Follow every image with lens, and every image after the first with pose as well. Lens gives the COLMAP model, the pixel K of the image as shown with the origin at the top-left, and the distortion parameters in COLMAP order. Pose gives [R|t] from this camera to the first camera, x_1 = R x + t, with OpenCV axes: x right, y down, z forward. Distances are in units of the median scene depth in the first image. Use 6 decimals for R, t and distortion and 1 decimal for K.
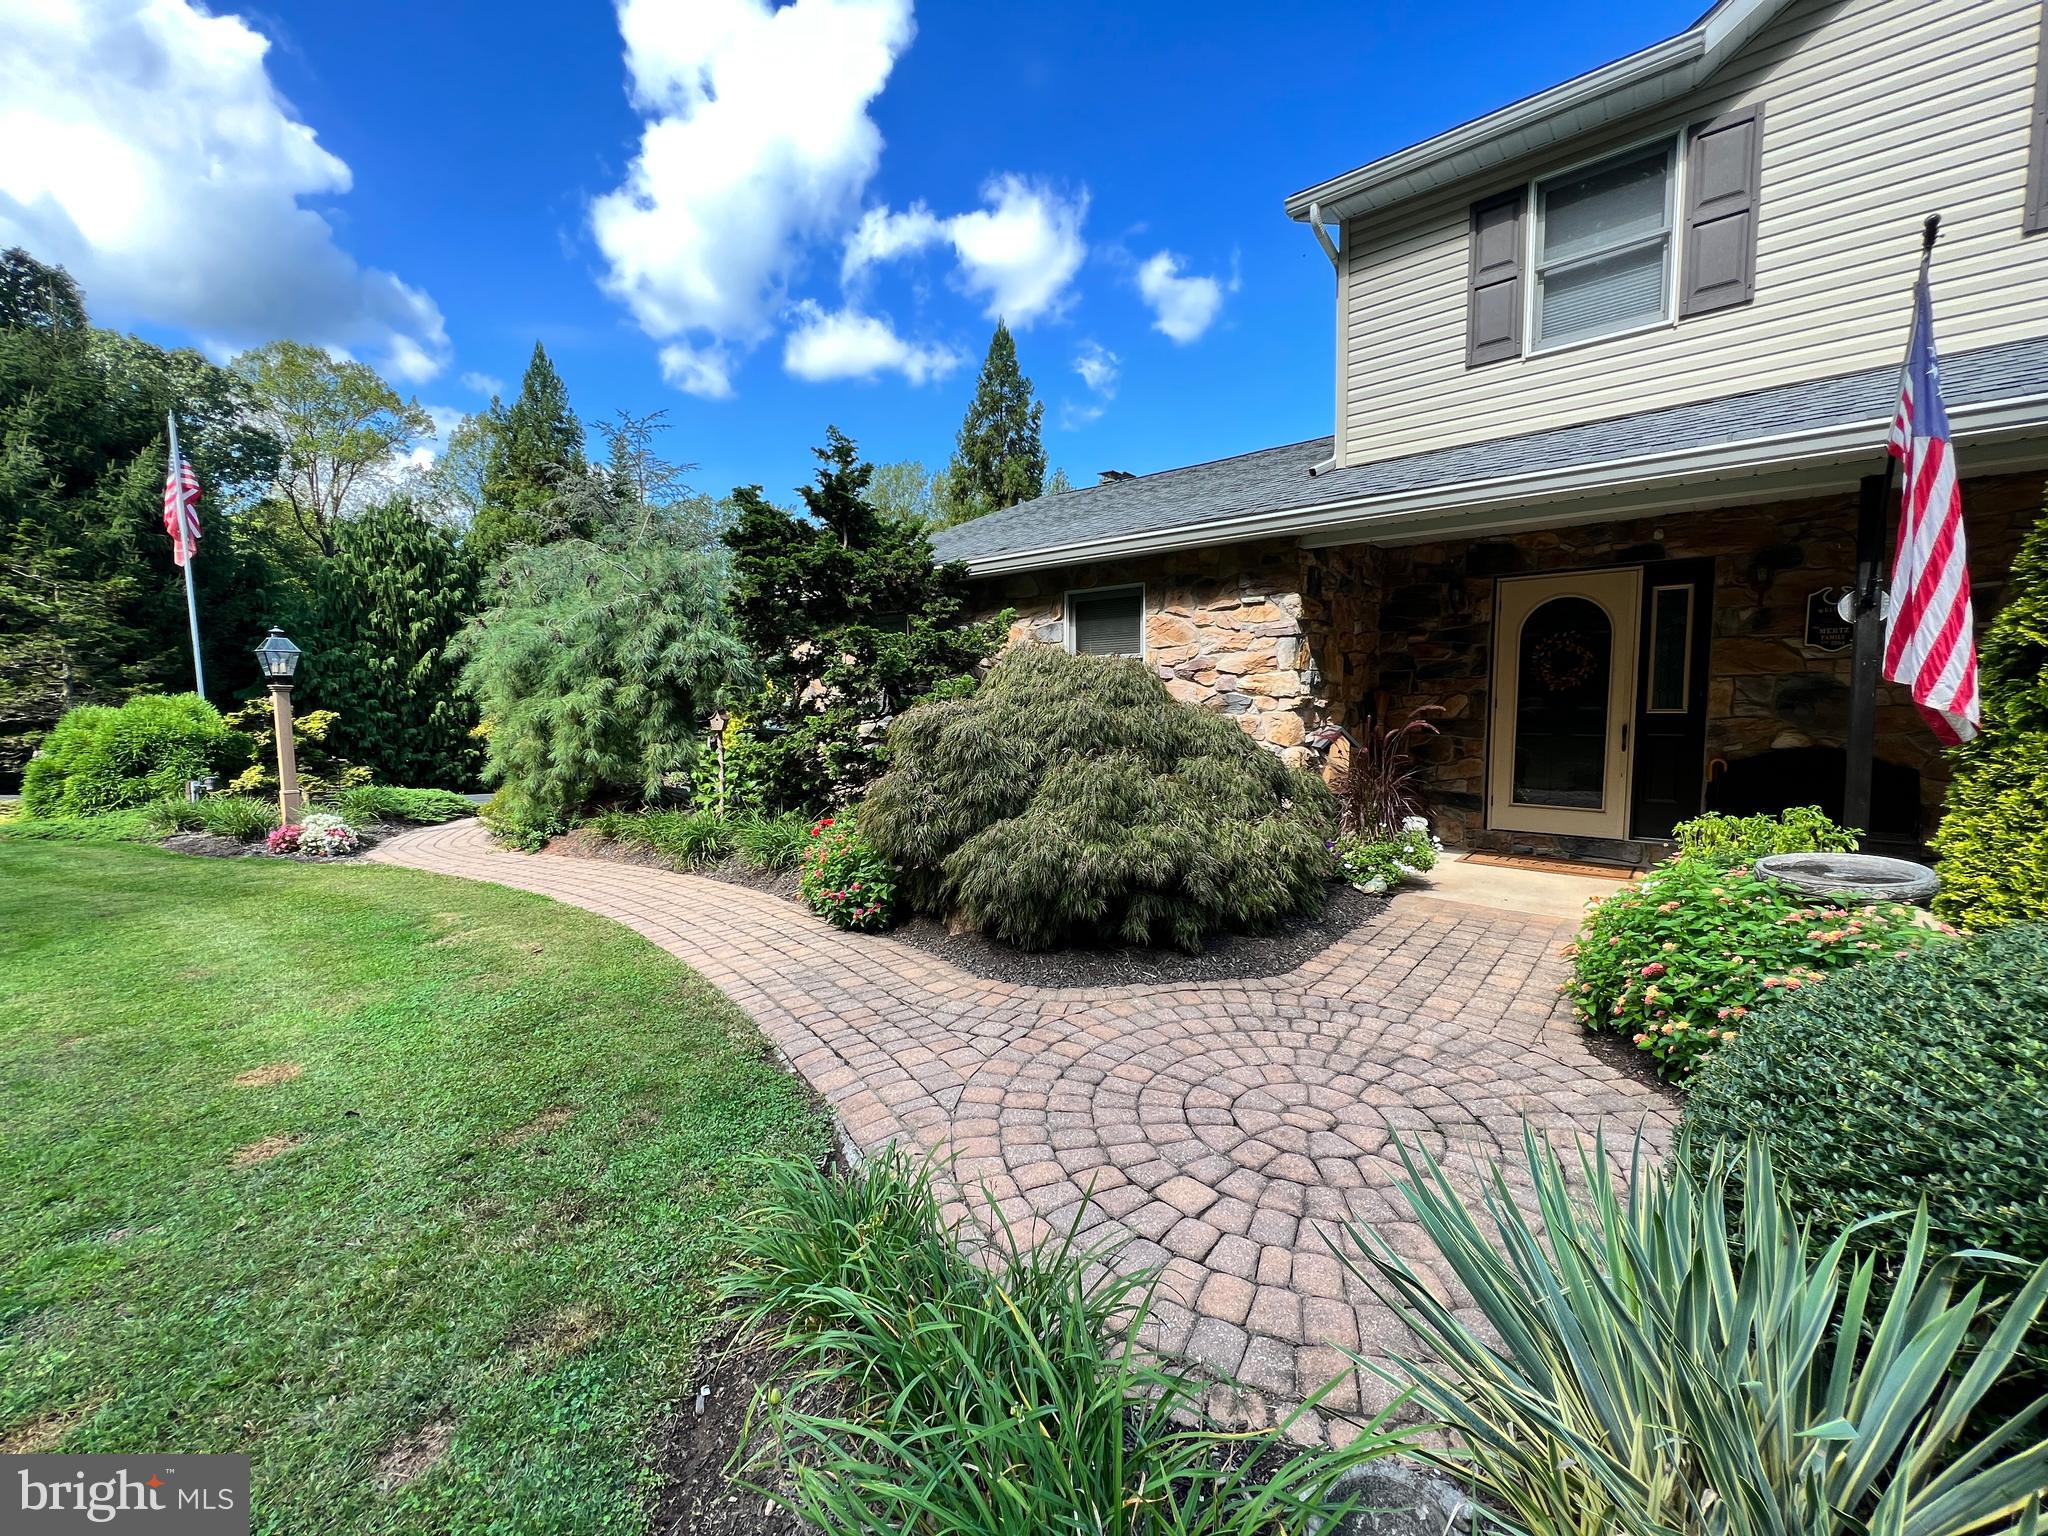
lens RADIAL K [[819.8, 0, 1024.0], [0, 819.8, 768.0], [0, 0, 1]] dist [0.000312, 0.000183]
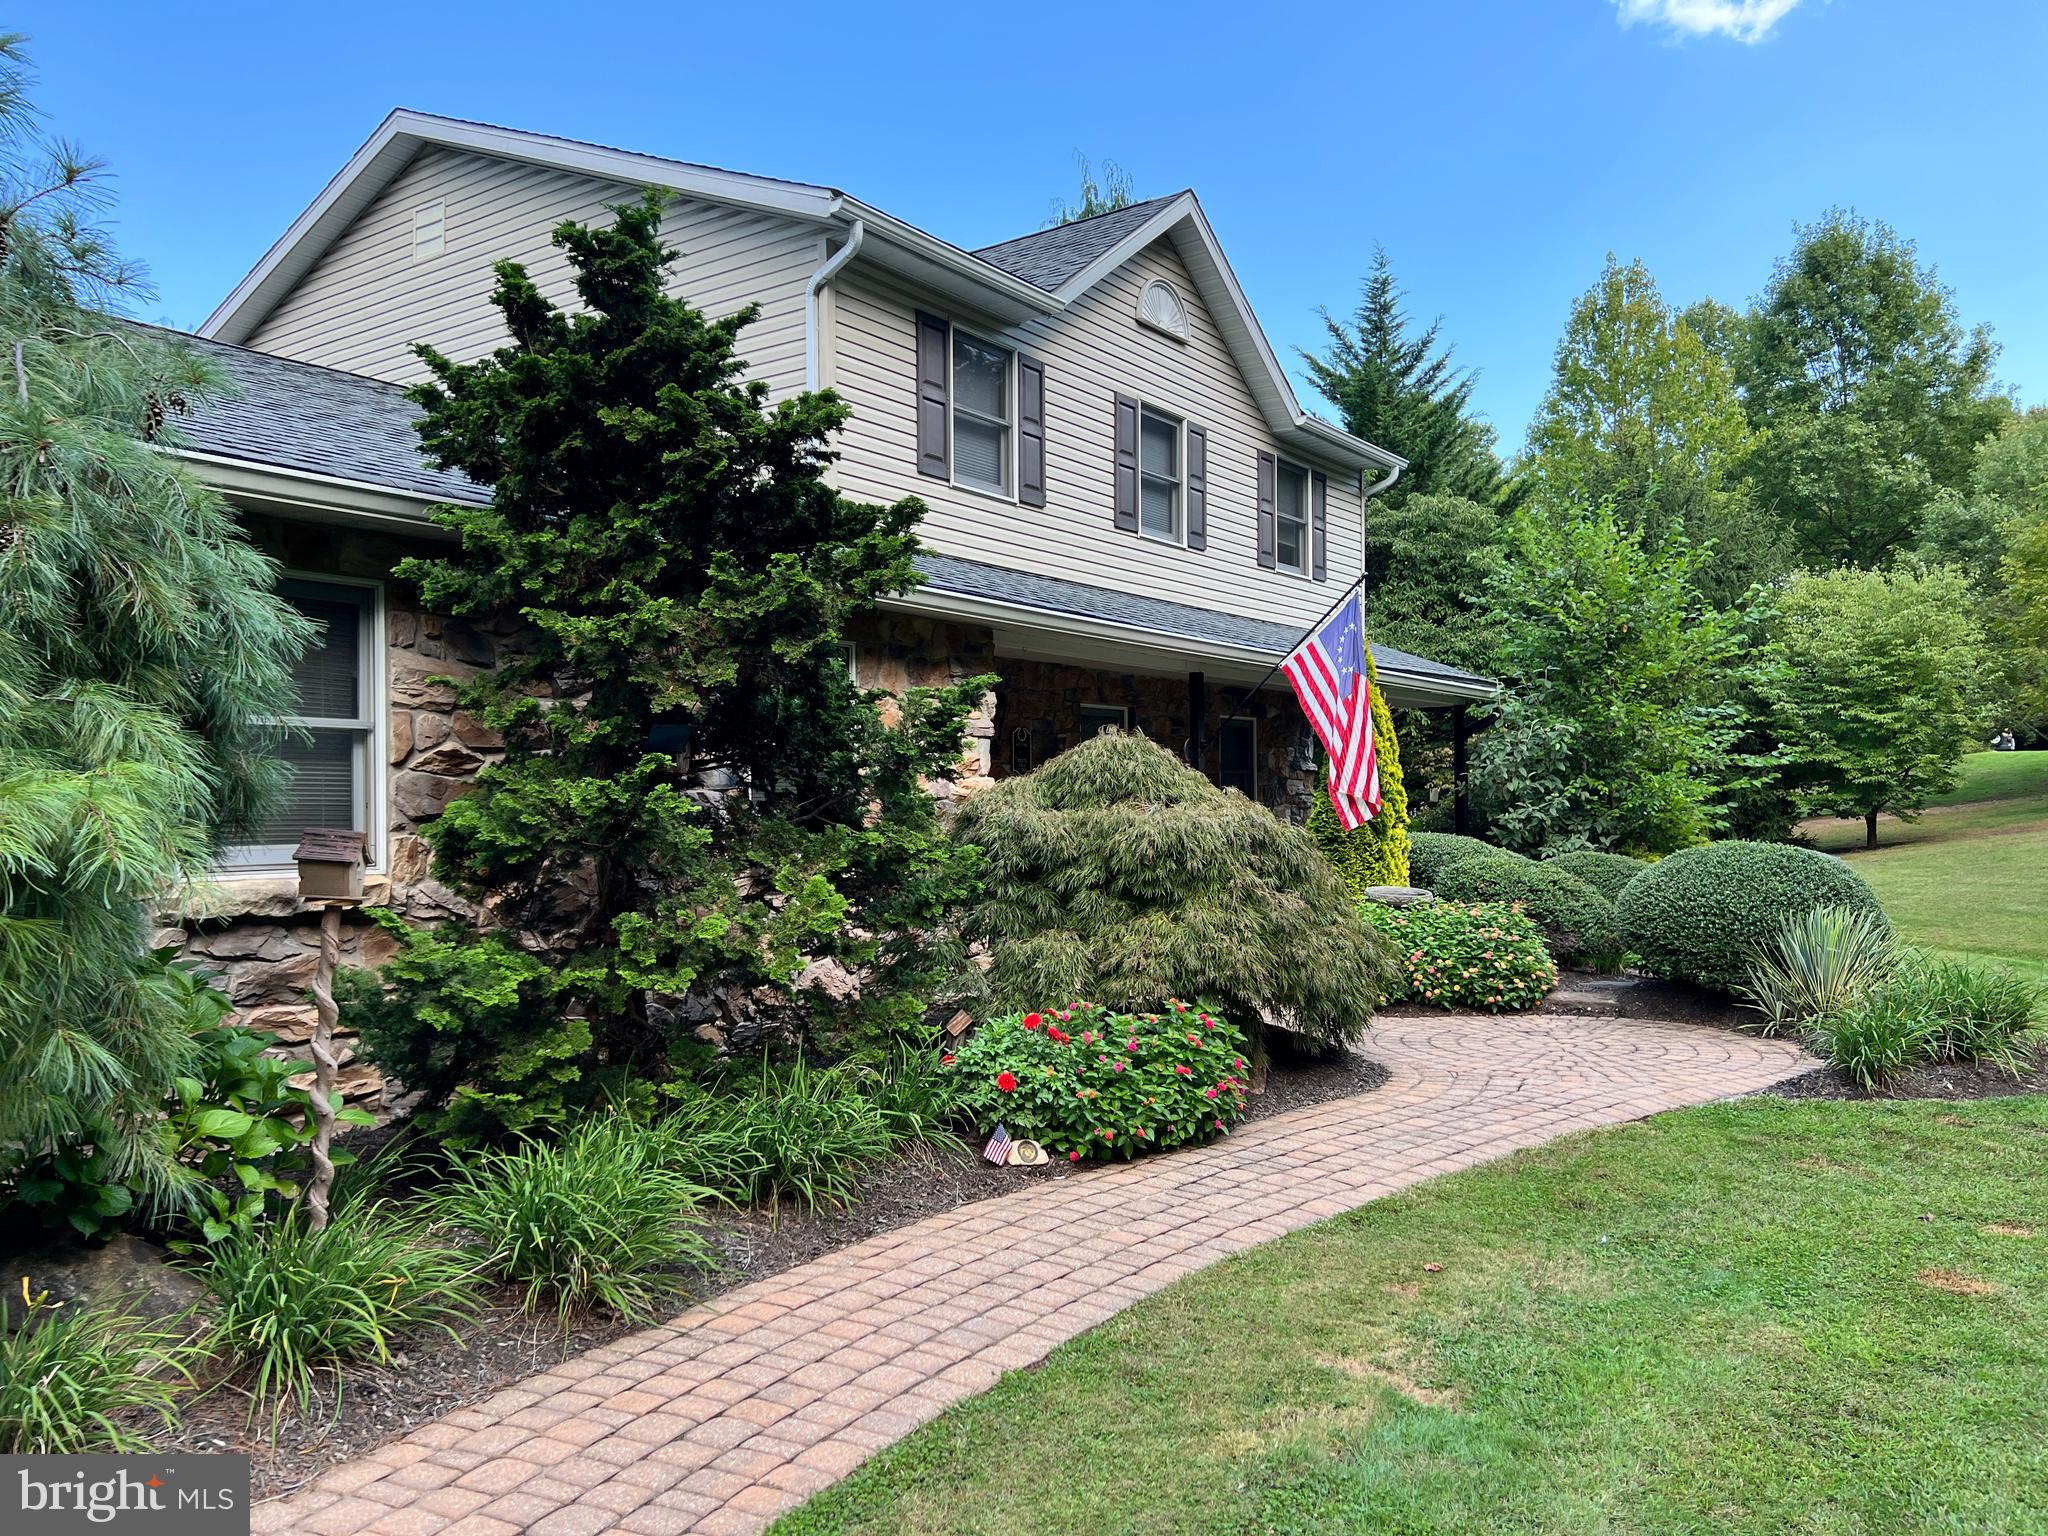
lens RADIAL K [[1529.2, 0, 1024.0], [0, 1529.2, 768.0], [0, 0, 1]] dist [0.002659, -0.000386]
pose [[-0.072690, 0.037719, 0.996641, -1.487416], [0.089679, 0.995484, -0.031134, -0.085640], [-0.993315, 0.087115, -0.075744, 1.233794]]
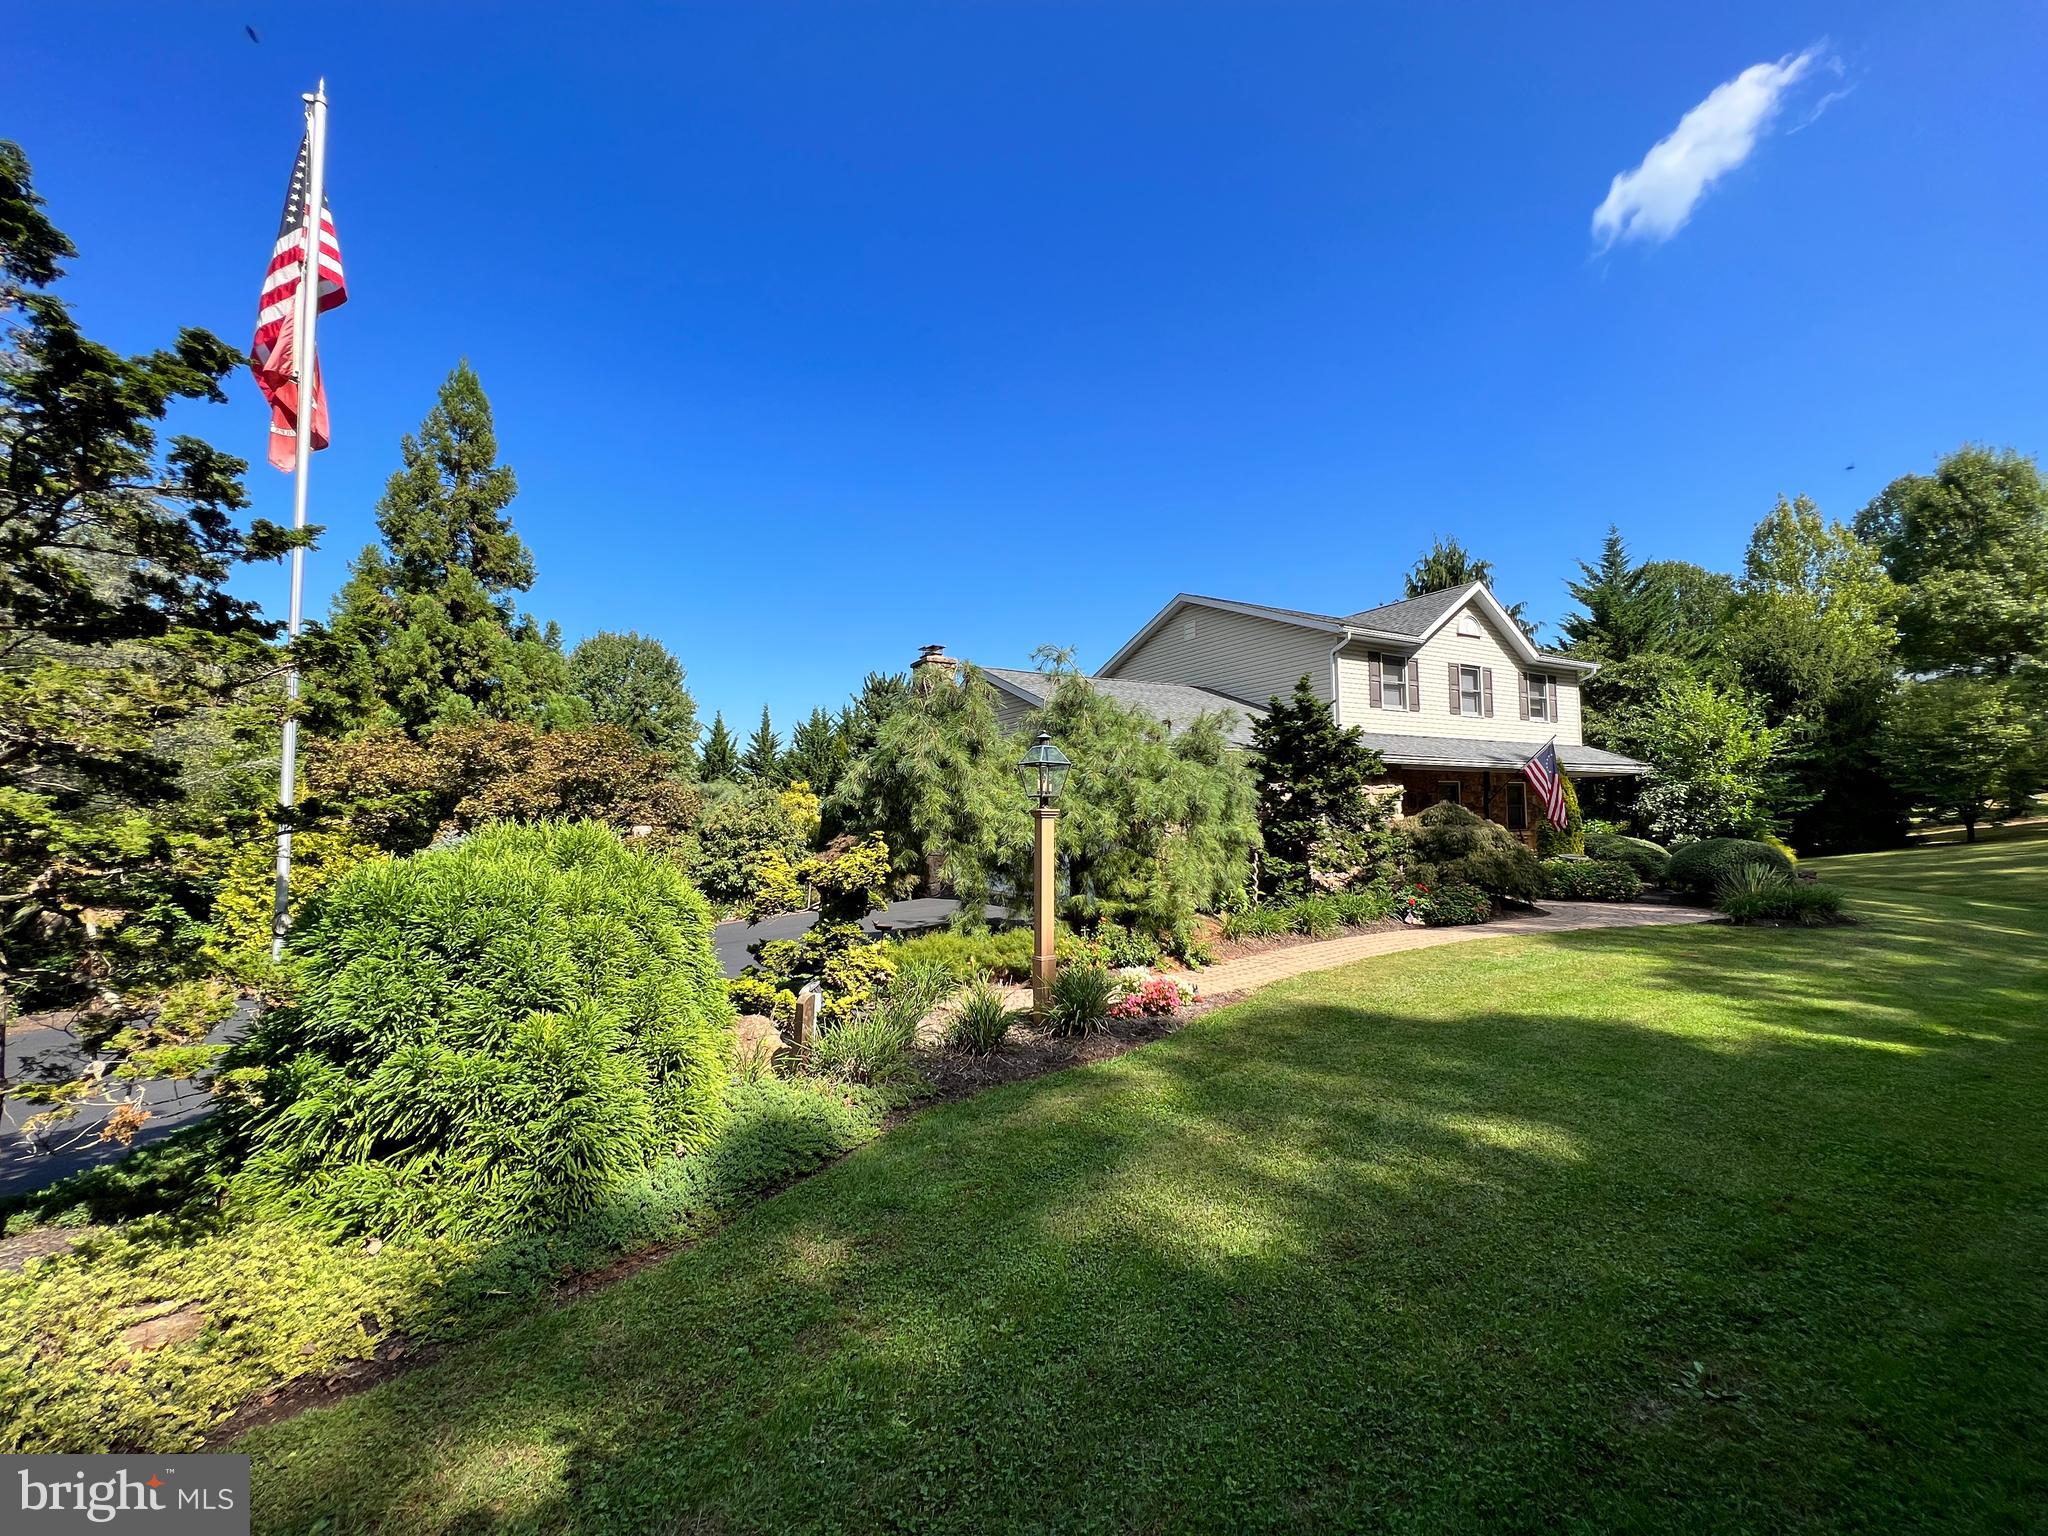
lens RADIAL K [[819.8, 0, 1024.0], [0, 819.8, 768.0], [0, 0, 1]] dist [0.000312, 0.000183]
pose [[0.361802, 0.061869, 0.930200, -2.879759], [0.081976, 0.991819, -0.097851, -0.124114], [-0.928644, 0.111657, 0.353770, 1.335123]]
